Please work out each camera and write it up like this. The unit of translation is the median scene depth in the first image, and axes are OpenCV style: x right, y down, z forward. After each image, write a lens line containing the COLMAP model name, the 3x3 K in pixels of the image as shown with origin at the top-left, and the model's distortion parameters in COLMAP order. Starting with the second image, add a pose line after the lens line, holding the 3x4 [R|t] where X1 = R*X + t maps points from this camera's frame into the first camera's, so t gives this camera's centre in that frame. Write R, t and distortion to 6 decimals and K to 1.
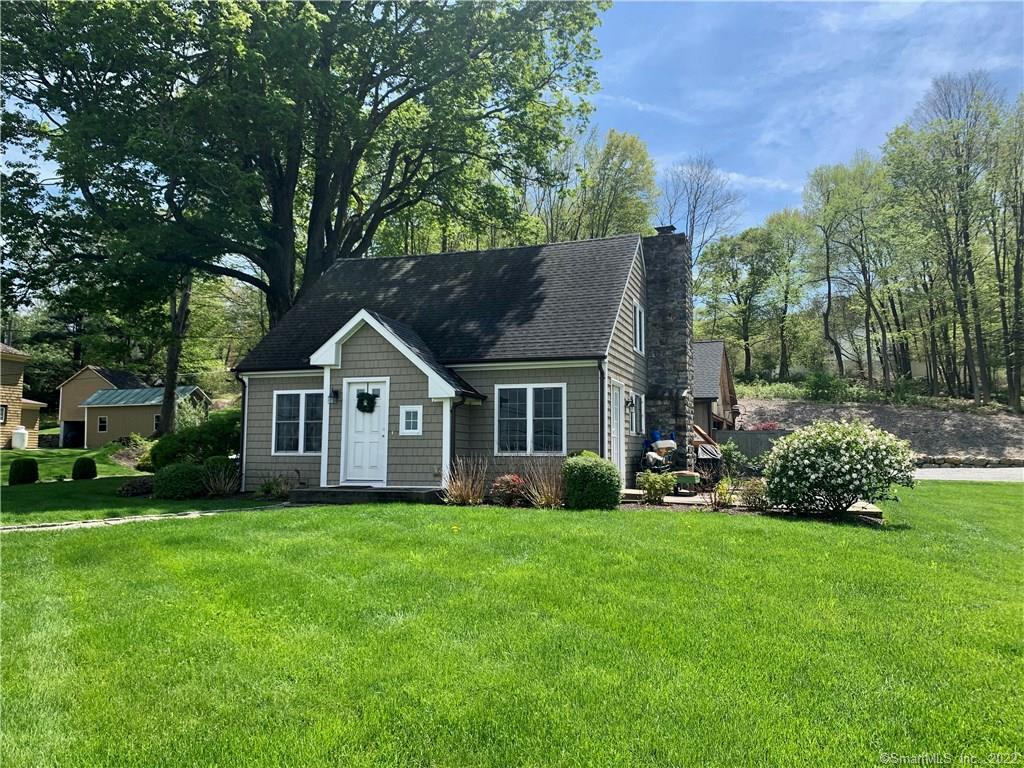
lens RADIAL K [[776.3, 0, 512.0], [0, 776.3, 384.0], [0, 0, 1]] dist [0.156723, -0.127927]
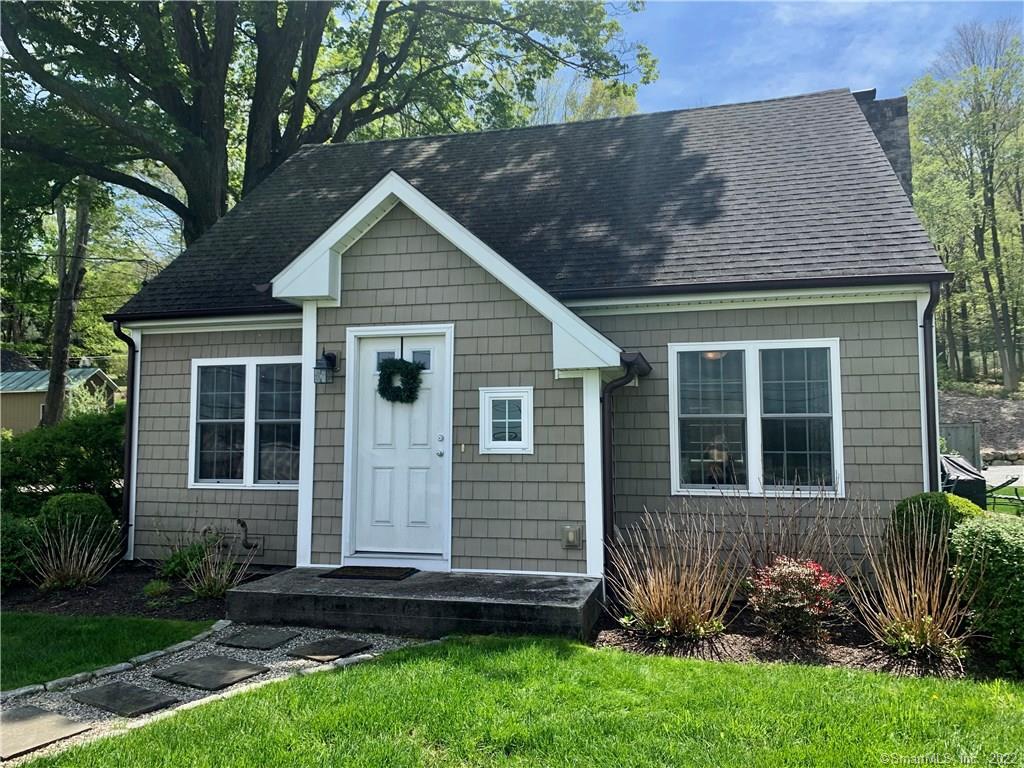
lens RADIAL K [[776.3, 0, 510.7], [0, 776.3, 377.5], [0, 0, 1]] dist [0.077877, -0.080257]
pose [[0.996369, 0.000528, 0.085141, -0.158989], [-0.001099, 0.999977, 0.006654, 0.018680], [-0.085136, -0.006724, 0.996347, 0.537742]]
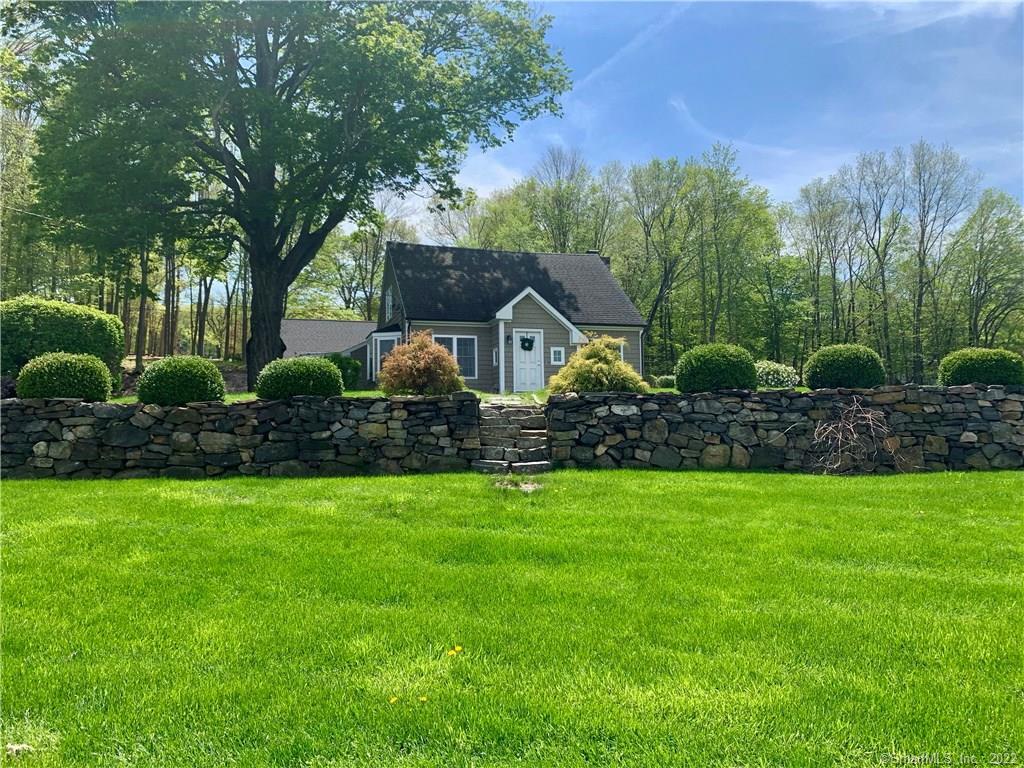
lens RADIAL K [[769.0, 0, 521.7], [0, 769.0, 385.5], [0, 0, 1]] dist [0.043939, -0.001966]
pose [[0.795246, 0.024126, 0.605807, -1.147927], [-0.032054, 0.999484, 0.002273, 0.104875], [-0.605439, -0.021226, 0.795608, -0.260376]]
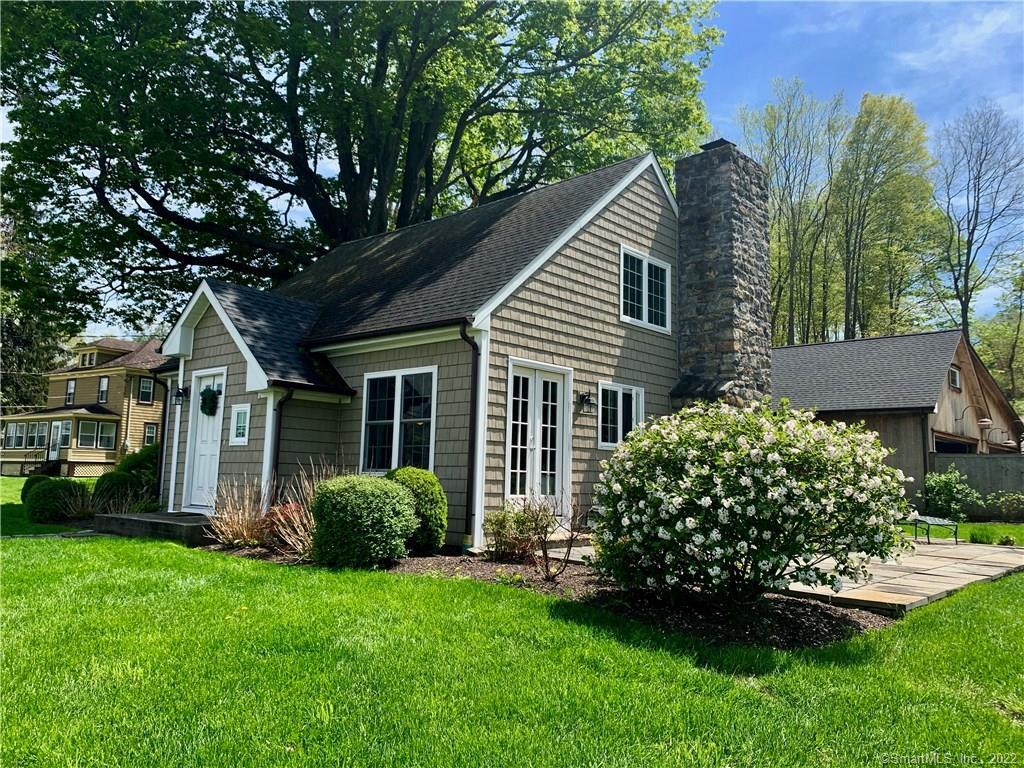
lens RADIAL K [[776.3, 0, 510.7], [0, 776.3, 377.5], [0, 0, 1]] dist [0.077877, -0.080257]
pose [[0.924310, -0.031593, -0.380331, 0.364068], [0.014154, 0.998720, -0.048562, 0.040274], [0.381379, 0.039503, 0.923574, 0.410181]]
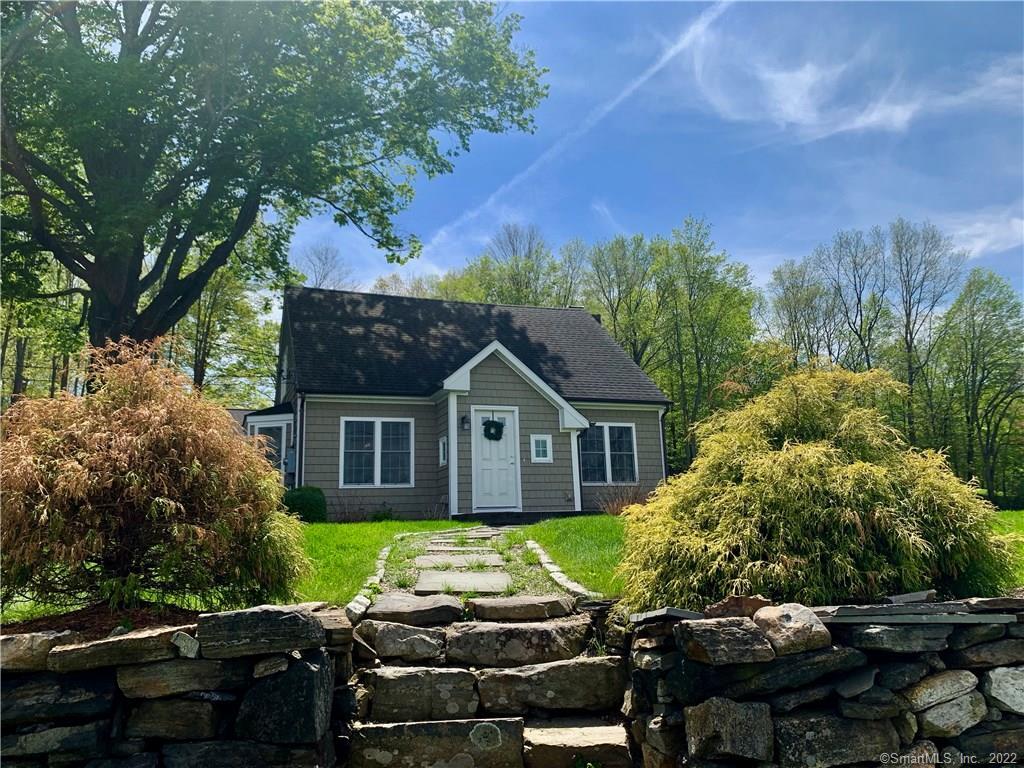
lens RADIAL K [[776.3, 0, 510.7], [0, 776.3, 377.5], [0, 0, 1]] dist [0.077877, -0.080257]
pose [[0.767110, 0.100159, 0.633649, -0.810578], [-0.019085, 0.990863, -0.133517, 0.089301], [-0.641232, 0.090329, 0.762012, 0.205248]]
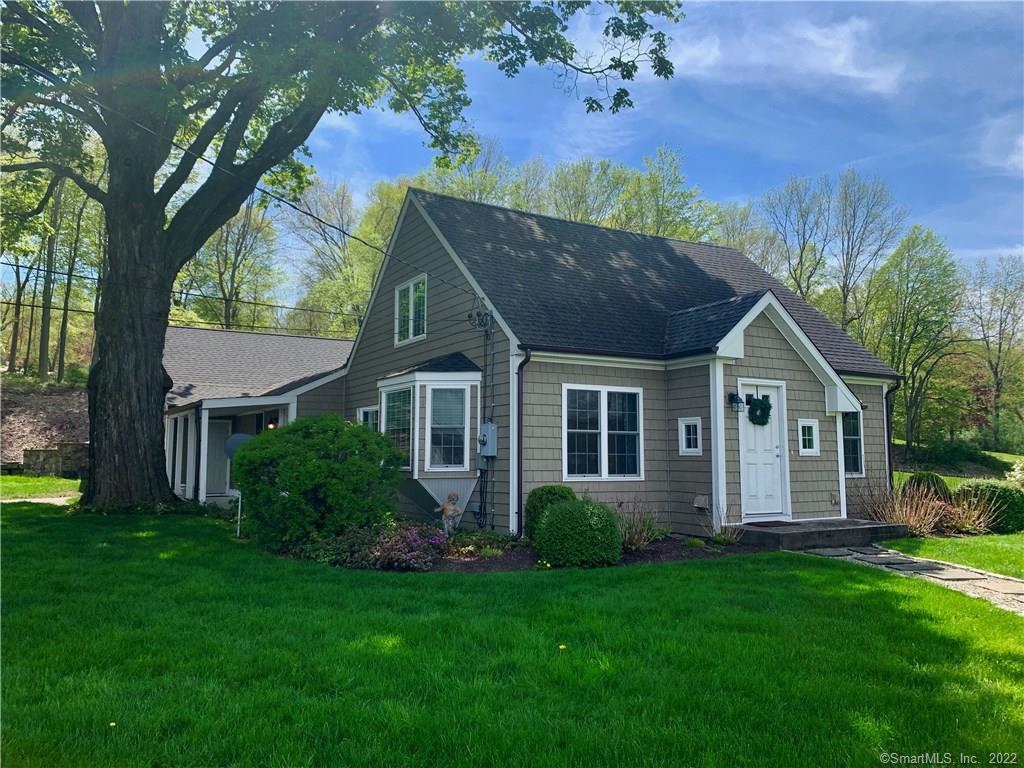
lens RADIAL K [[776.3, 0, 510.7], [0, 776.3, 377.5], [0, 0, 1]] dist [0.077877, -0.080257]
pose [[0.652007, 0.073053, 0.754685, -0.919283], [-0.065172, 0.997064, -0.040211, 0.036506], [-0.755407, -0.022966, 0.654854, 0.675159]]
